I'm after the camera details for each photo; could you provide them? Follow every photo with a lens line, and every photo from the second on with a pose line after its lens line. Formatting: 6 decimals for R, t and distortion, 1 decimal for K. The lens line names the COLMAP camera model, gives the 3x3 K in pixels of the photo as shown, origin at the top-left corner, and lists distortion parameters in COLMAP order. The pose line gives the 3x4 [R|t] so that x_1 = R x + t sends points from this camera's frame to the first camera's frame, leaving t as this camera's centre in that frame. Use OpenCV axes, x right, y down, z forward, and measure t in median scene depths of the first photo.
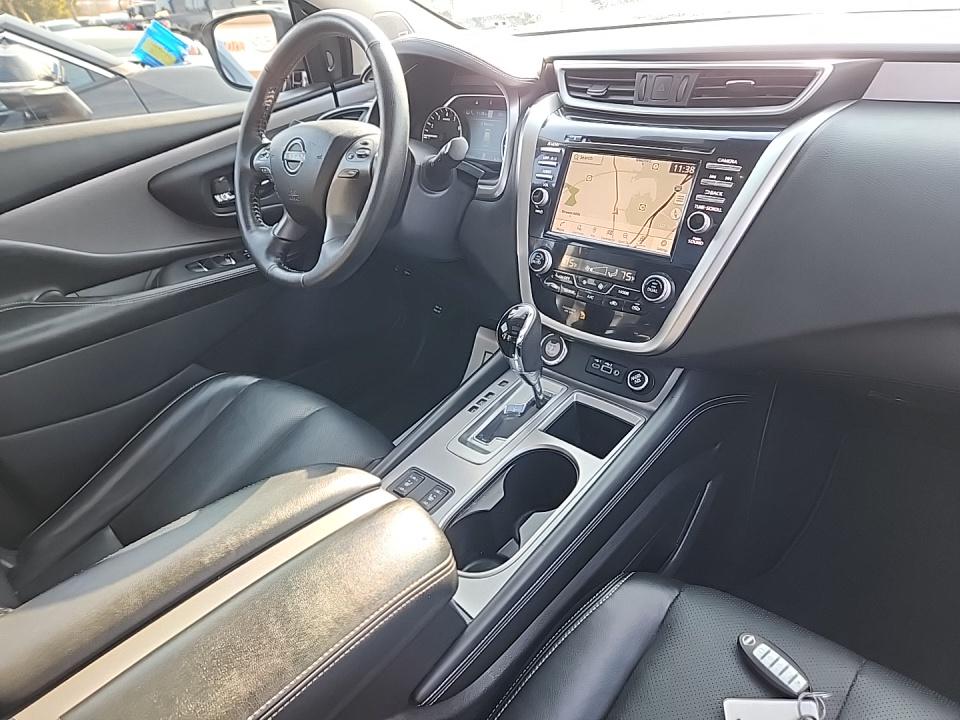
lens RADIAL K [[630.3, 0, 479.7], [0, 630.3, 358.3], [0, 0, 1]] dist [0.024736, -0.000122]
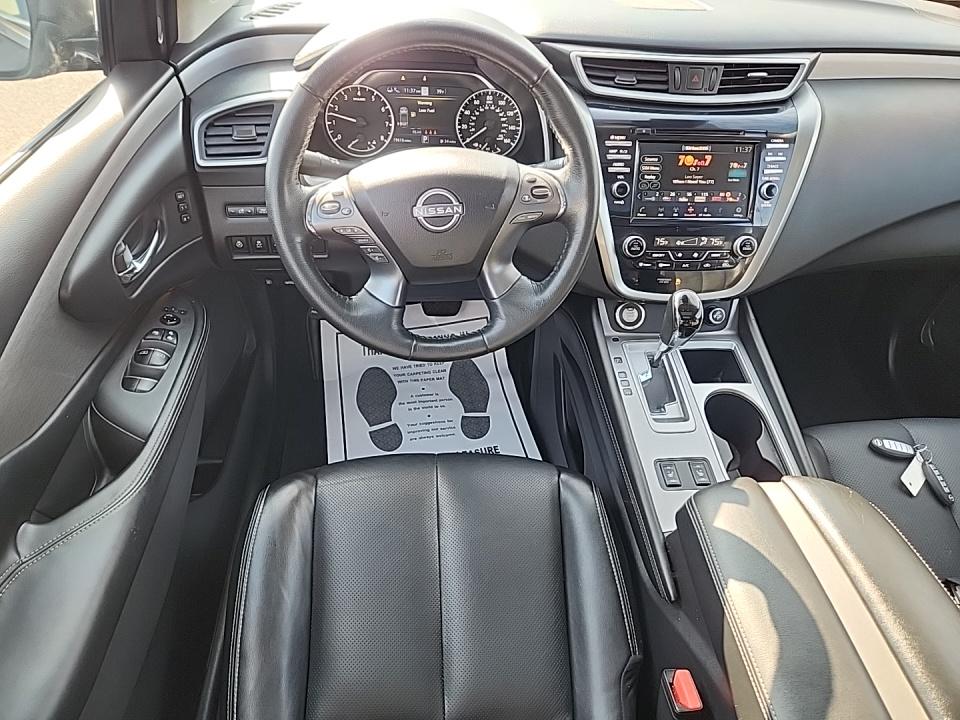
lens RADIAL K [[630.3, 0, 479.6], [0, 630.3, 361.3], [0, 0, 1]] dist [0.024736, -0.000122]
pose [[0.659065, -0.405247, 0.633567, -0.932086], [0.271283, 0.913798, 0.302289, -0.405840], [-0.701454, -0.027353, 0.712189, 0.416865]]
